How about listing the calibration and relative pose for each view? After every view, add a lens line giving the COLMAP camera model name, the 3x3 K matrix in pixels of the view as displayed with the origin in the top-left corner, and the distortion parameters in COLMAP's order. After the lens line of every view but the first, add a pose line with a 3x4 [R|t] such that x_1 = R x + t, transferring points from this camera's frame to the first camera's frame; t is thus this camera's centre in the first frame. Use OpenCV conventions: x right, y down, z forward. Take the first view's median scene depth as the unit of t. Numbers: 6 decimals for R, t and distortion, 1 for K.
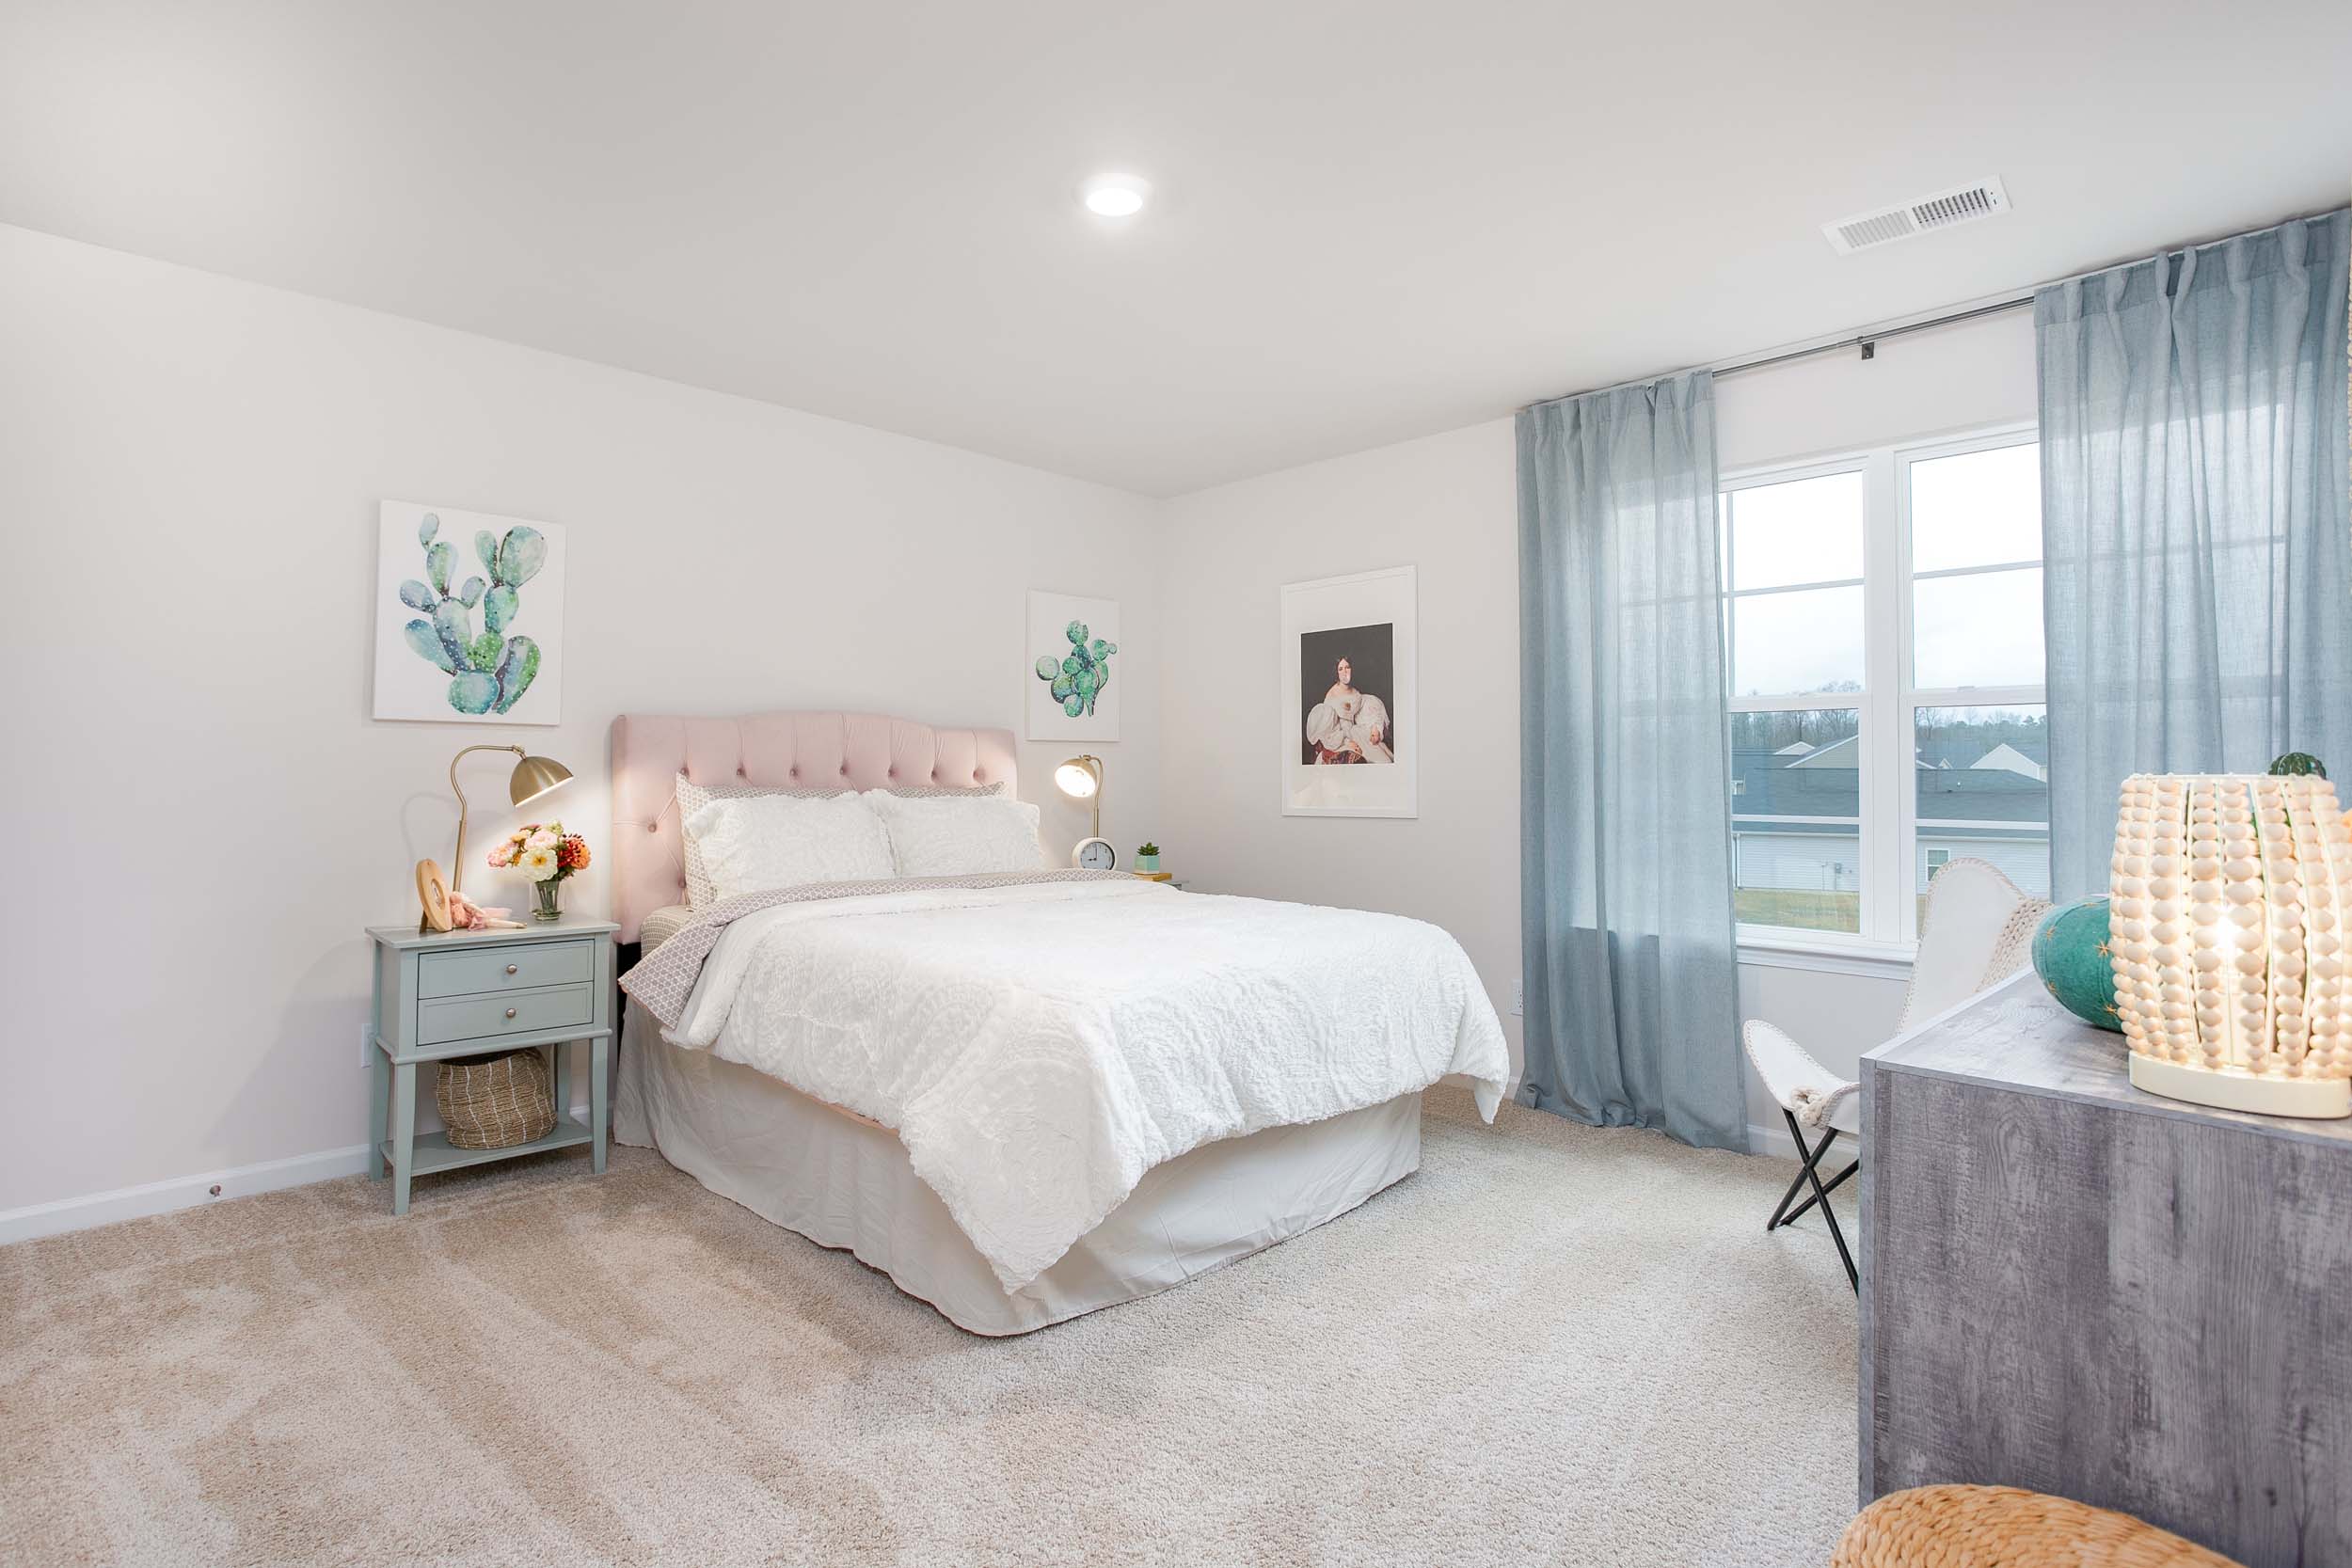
lens RADIAL K [[1173.1, 0, 1172.0], [0, 1173.1, 768.5], [0, 0, 1]] dist [-0.057990, 0.041531]
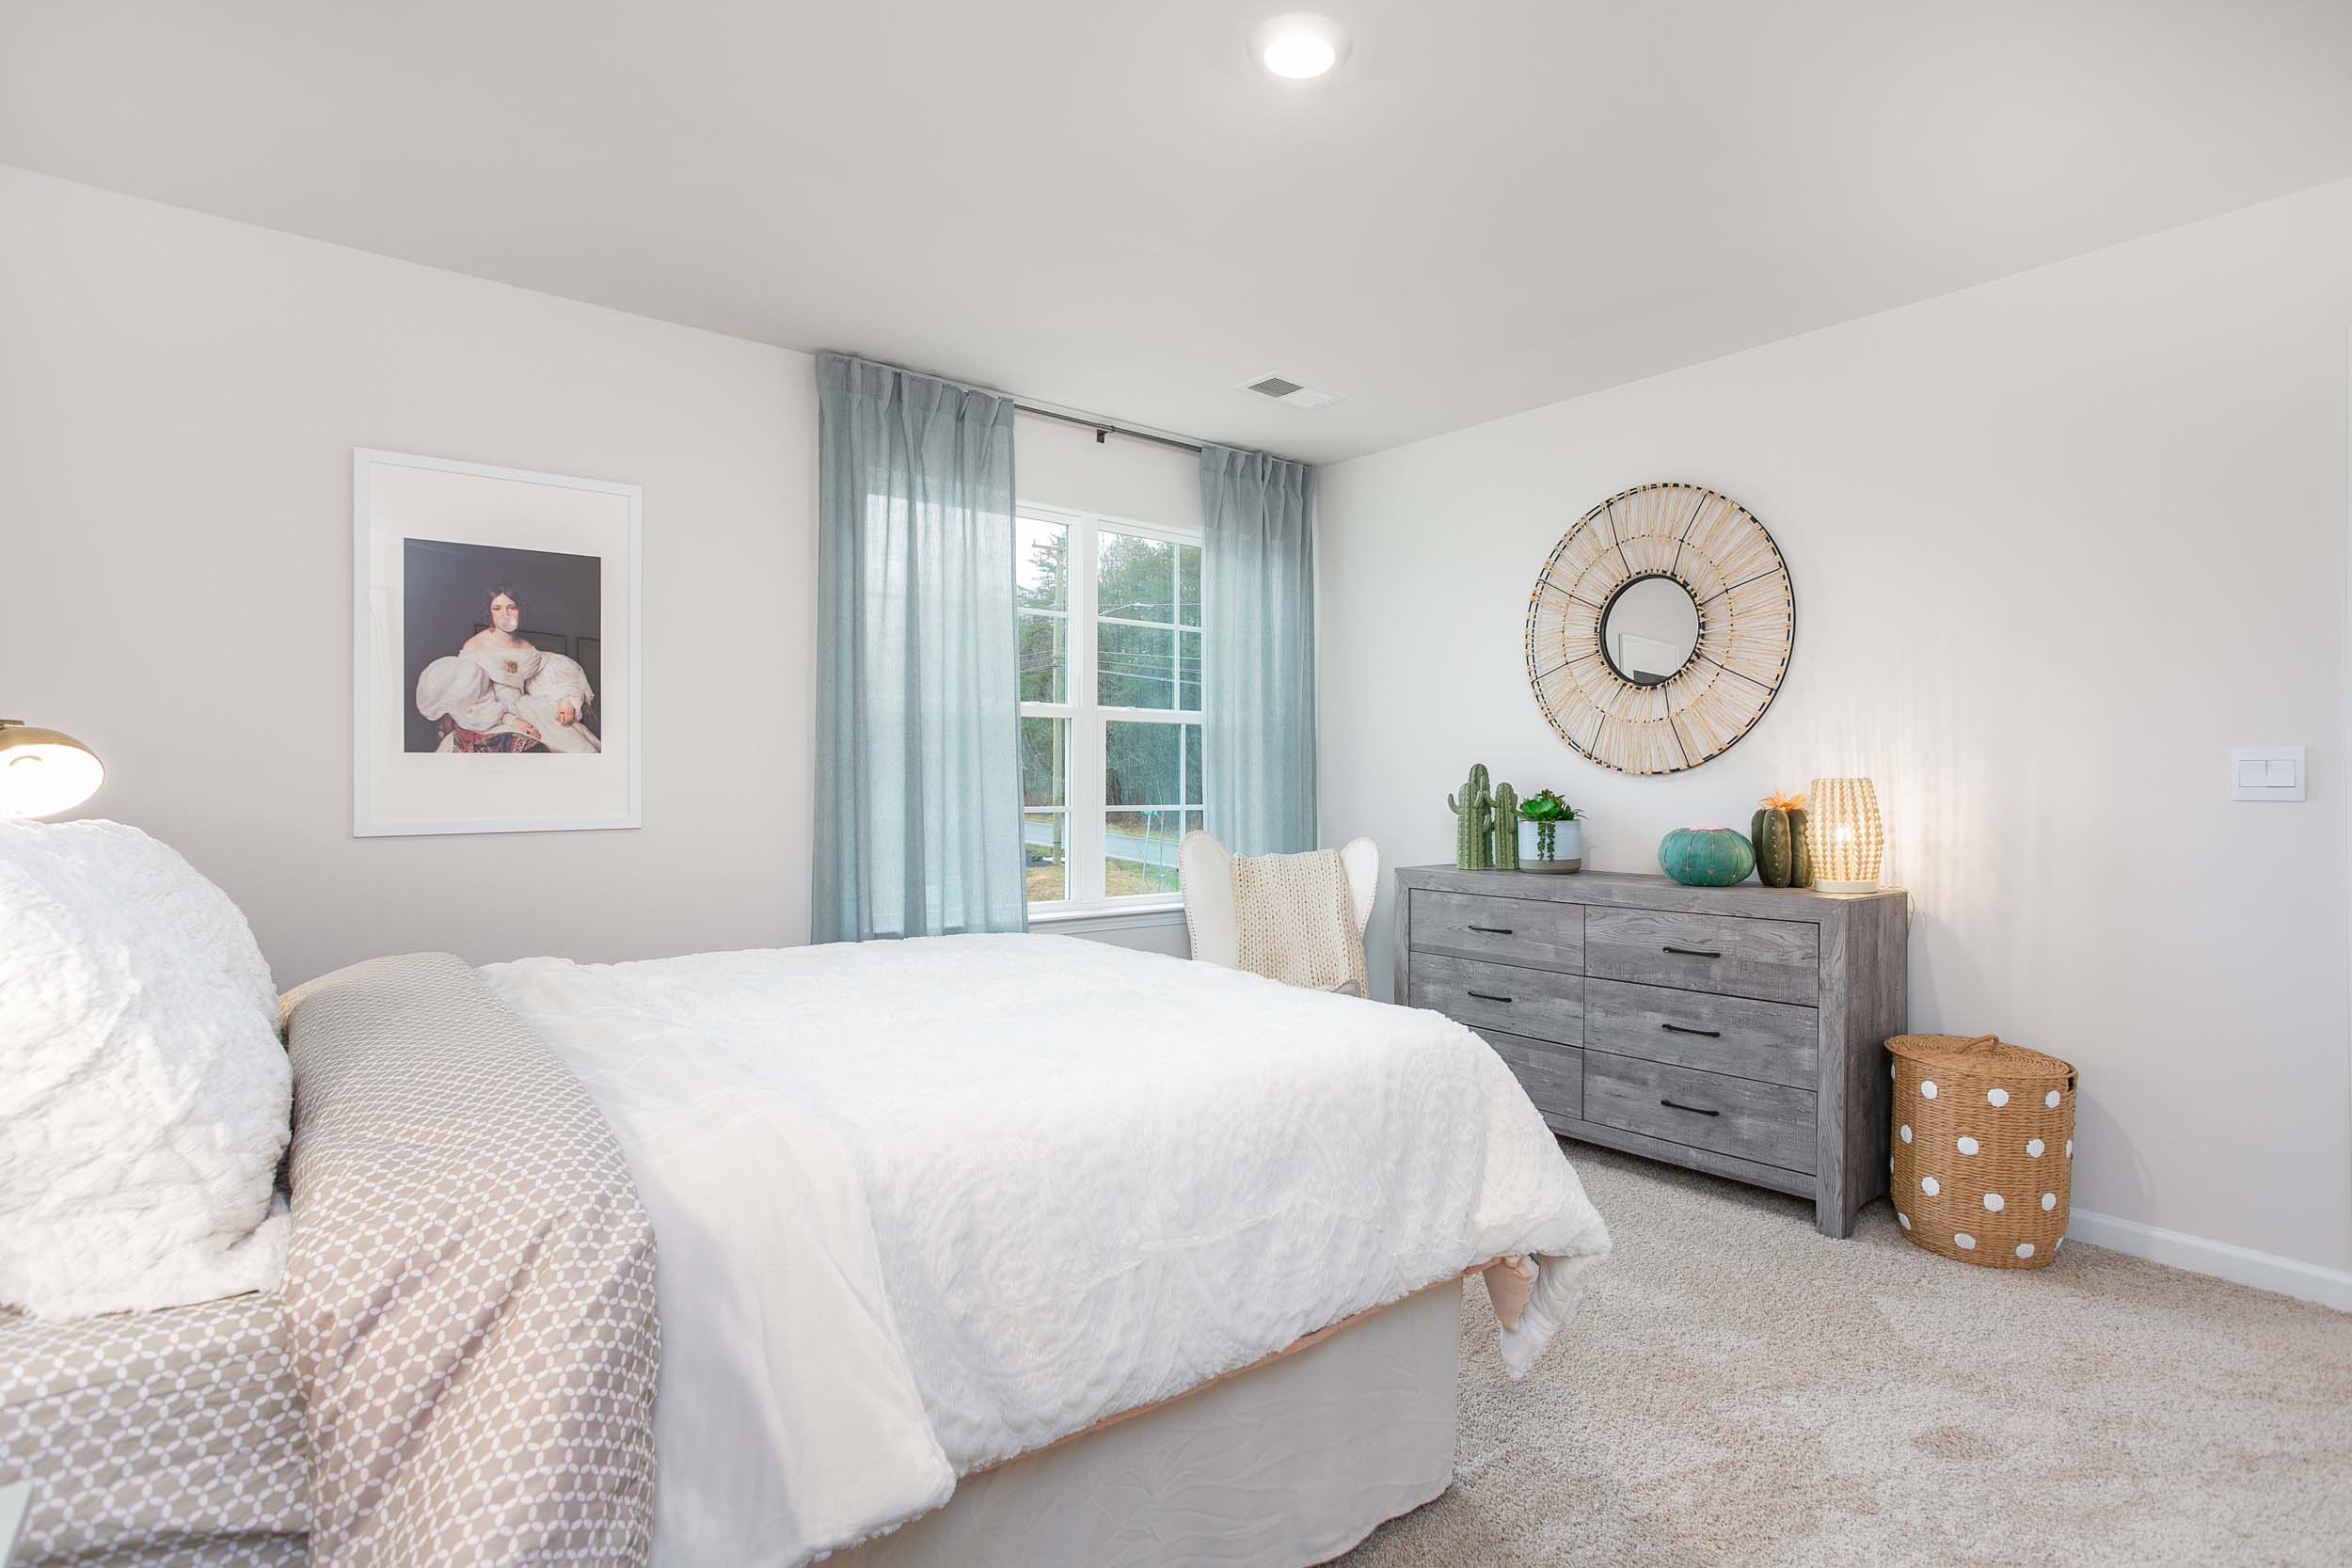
lens RADIAL K [[1173.1, 0, 1172.0], [0, 1173.1, 768.5], [0, 0, 1]] dist [-0.057990, 0.041531]
pose [[0.089171, -0.011210, 0.995953, -0.473556], [-0.024496, 0.999610, 0.013444, -0.013074], [-0.995715, -0.025595, 0.088862, 0.568567]]
